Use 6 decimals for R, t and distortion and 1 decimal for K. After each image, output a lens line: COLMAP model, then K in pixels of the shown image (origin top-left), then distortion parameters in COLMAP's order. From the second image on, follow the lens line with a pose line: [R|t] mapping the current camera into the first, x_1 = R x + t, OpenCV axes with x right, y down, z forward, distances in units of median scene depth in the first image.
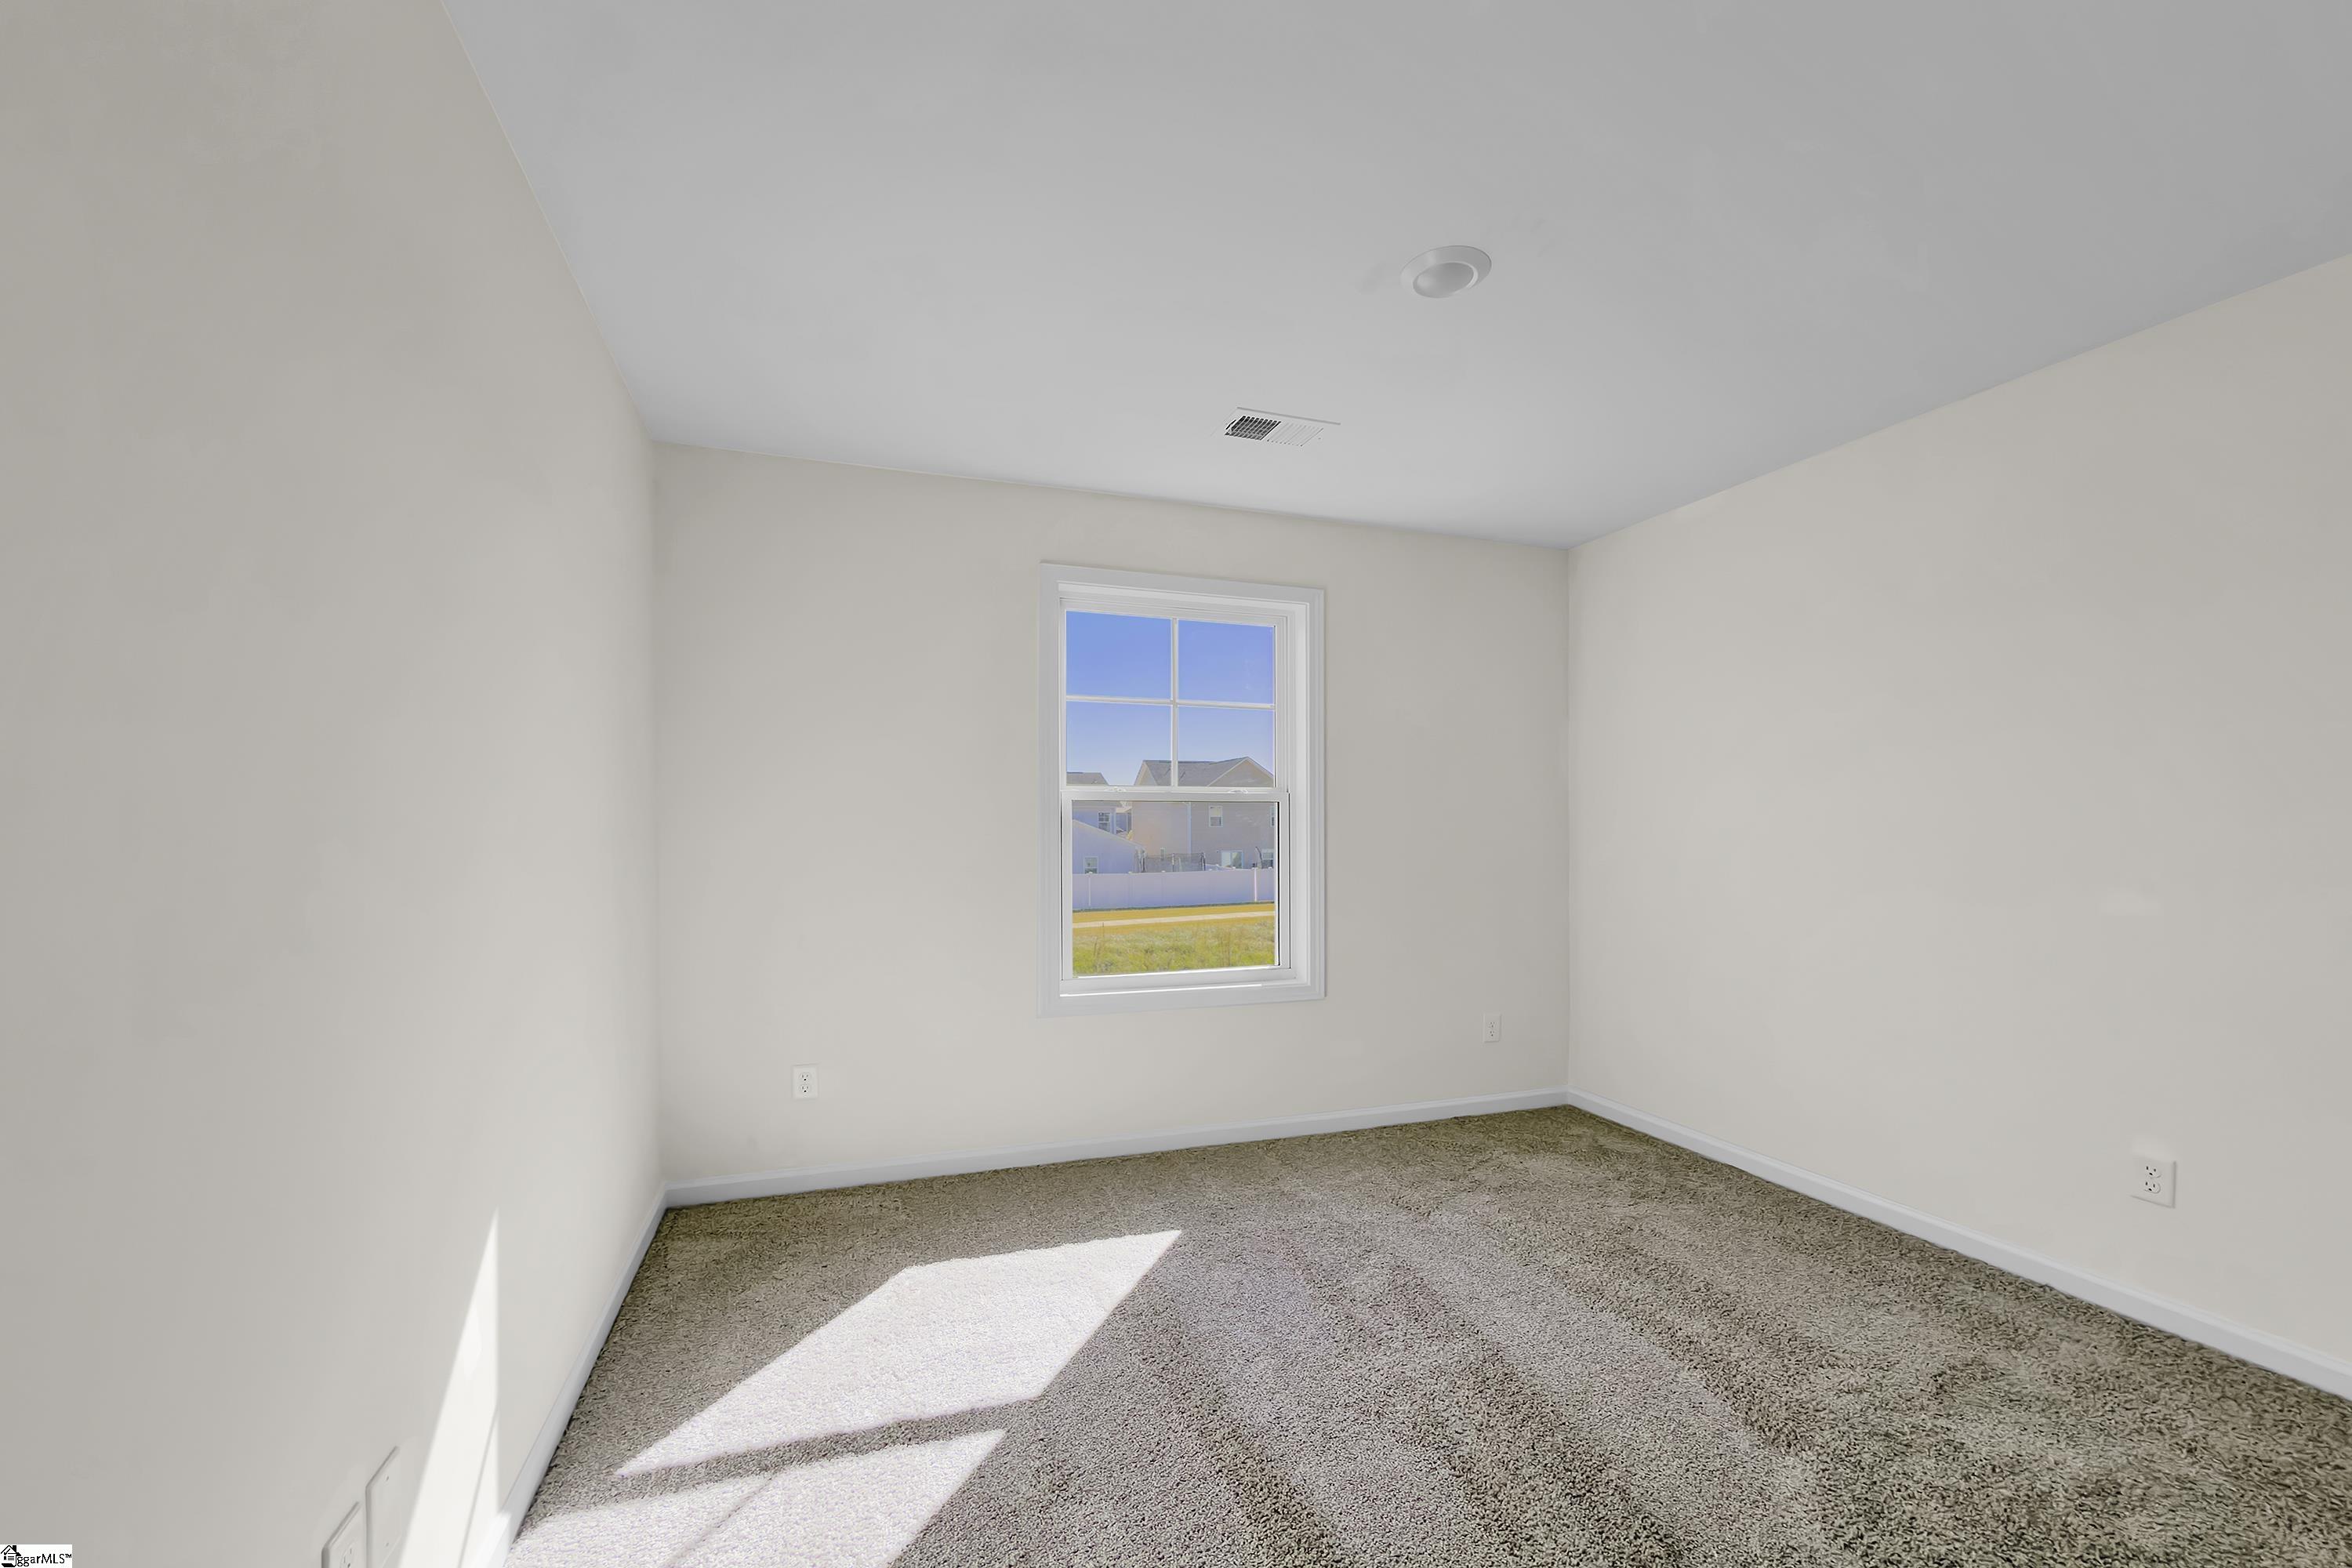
lens RADIAL K [[945.4, 0, 1174.5], [0, 945.4, 796.9], [0, 0, 1]] dist [0.002340, -0.000522]
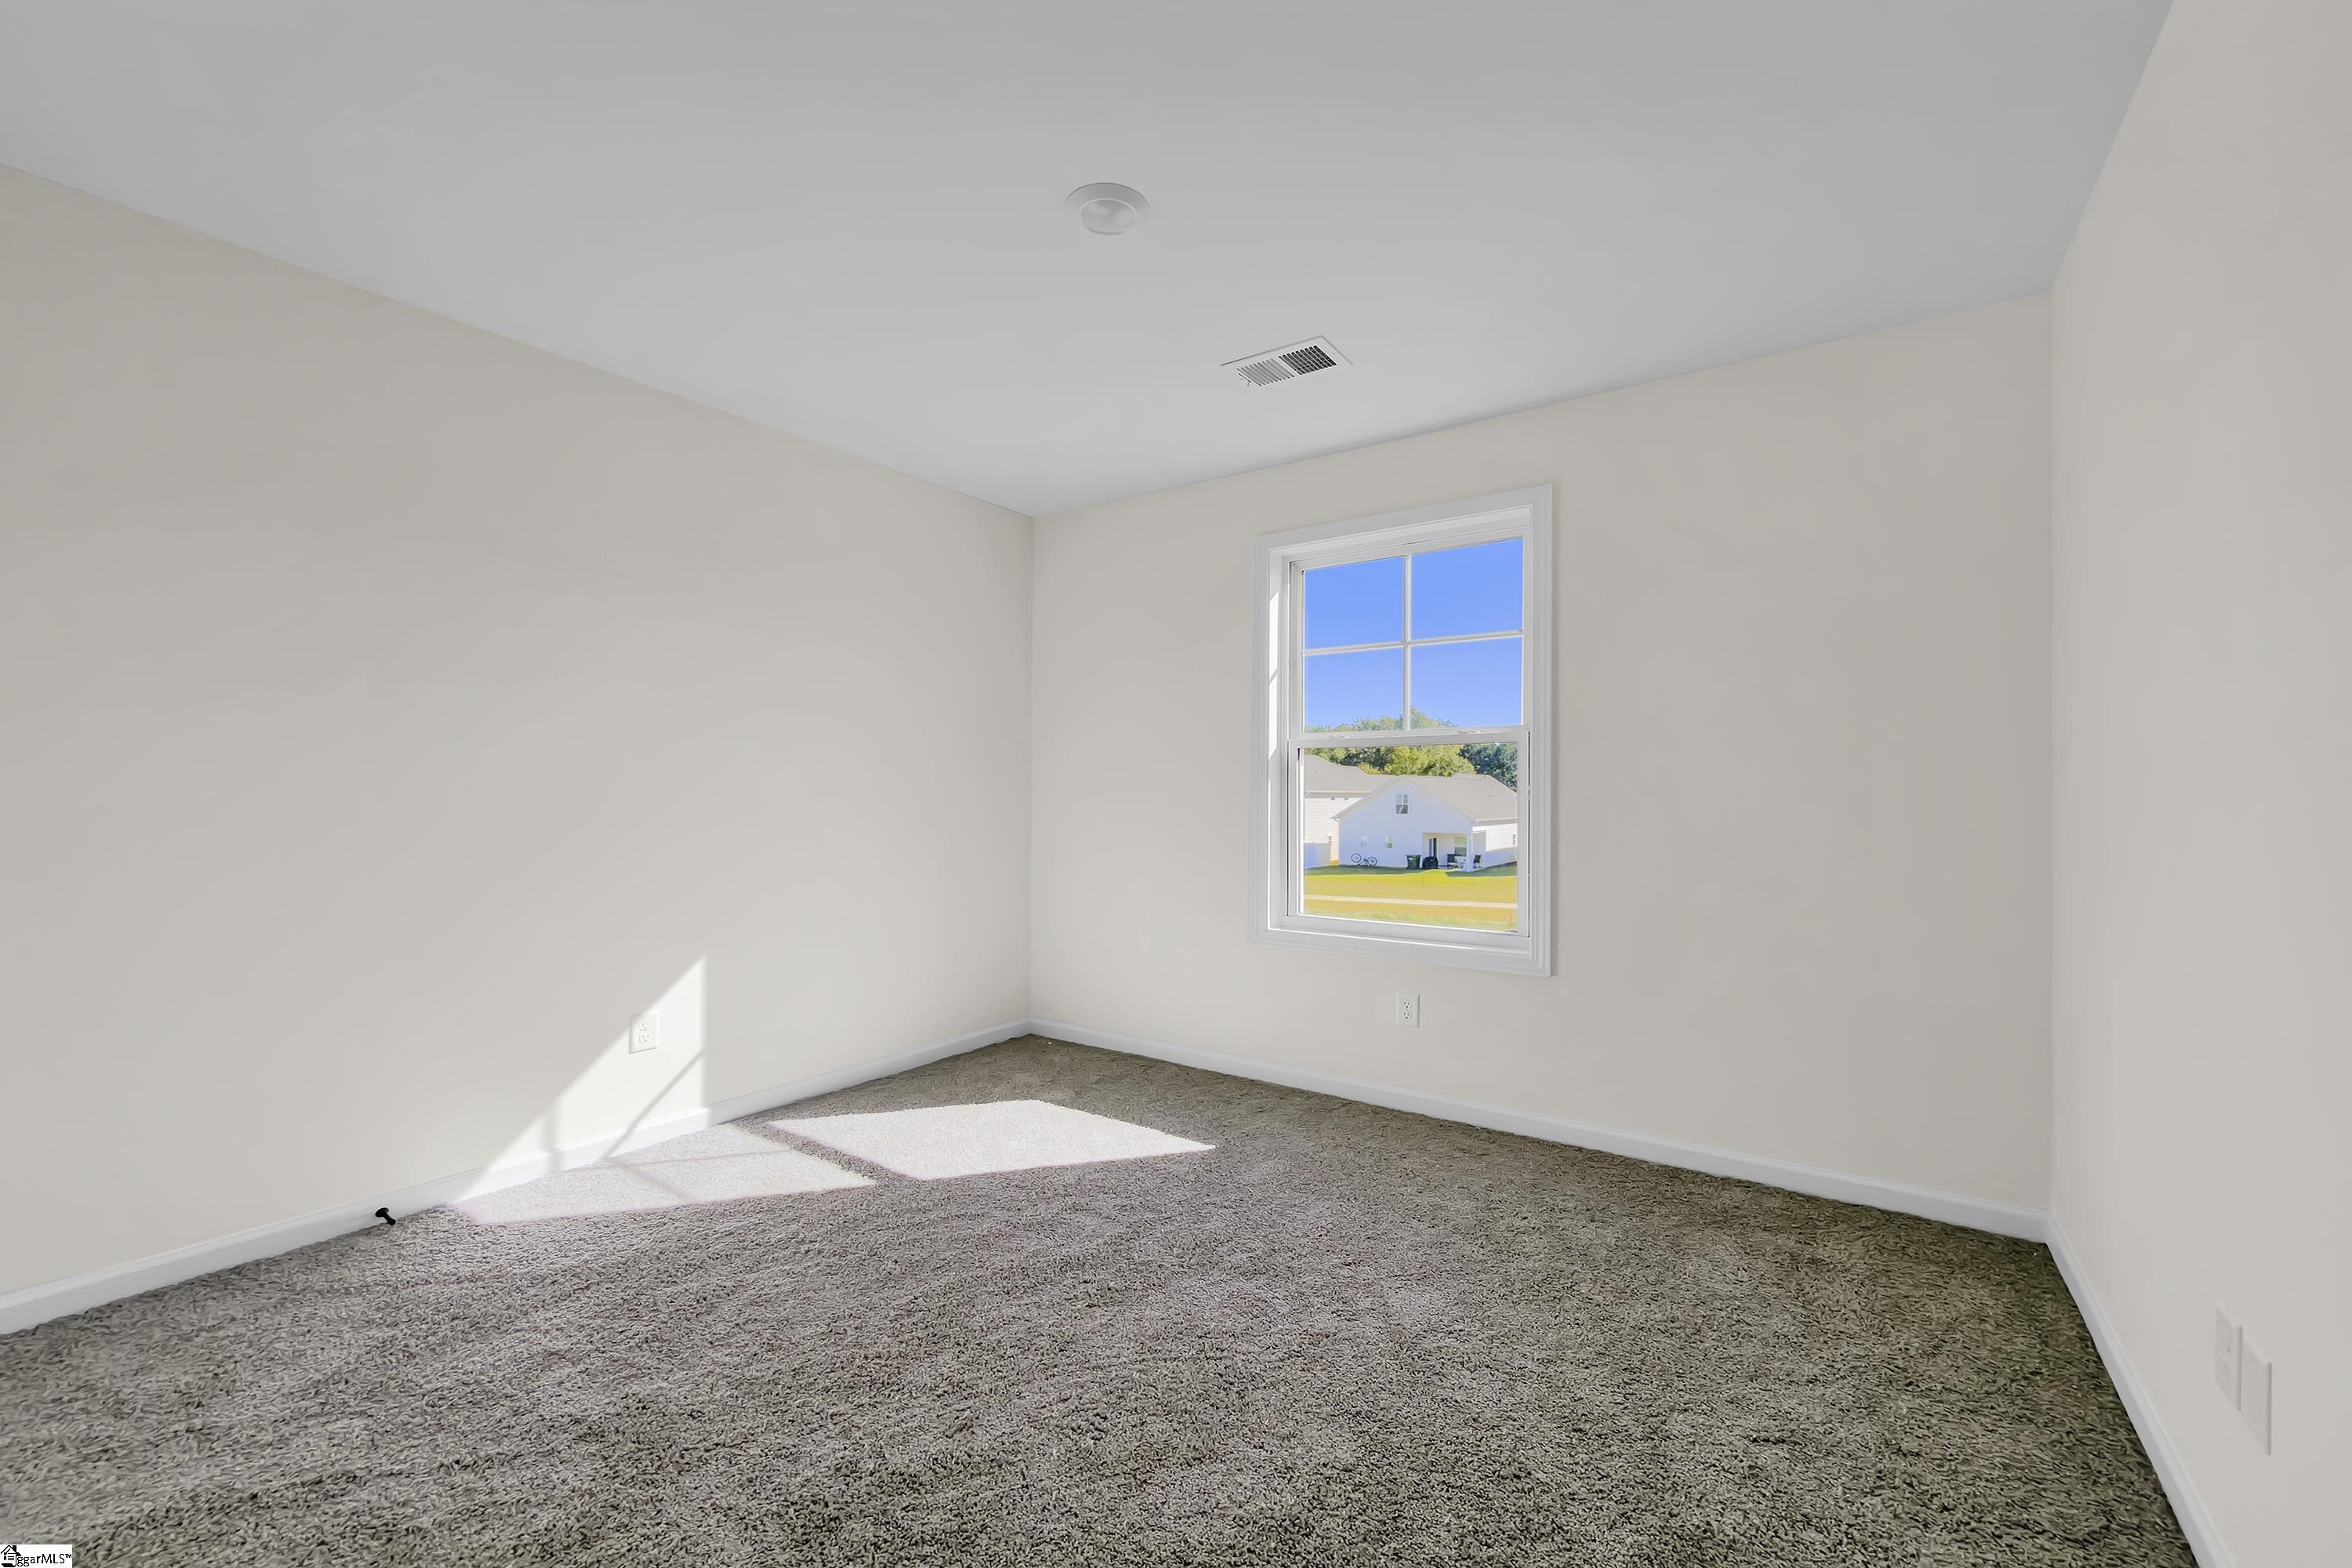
lens RADIAL K [[945.4, 0, 1174.5], [0, 945.4, 796.9], [0, 0, 1]] dist [0.002340, -0.000522]
pose [[0.617069, 0.007438, -0.786874, 0.721977], [0.027697, 0.999130, 0.031164, 0.019840], [0.786421, -0.041025, 0.616326, 0.272364]]
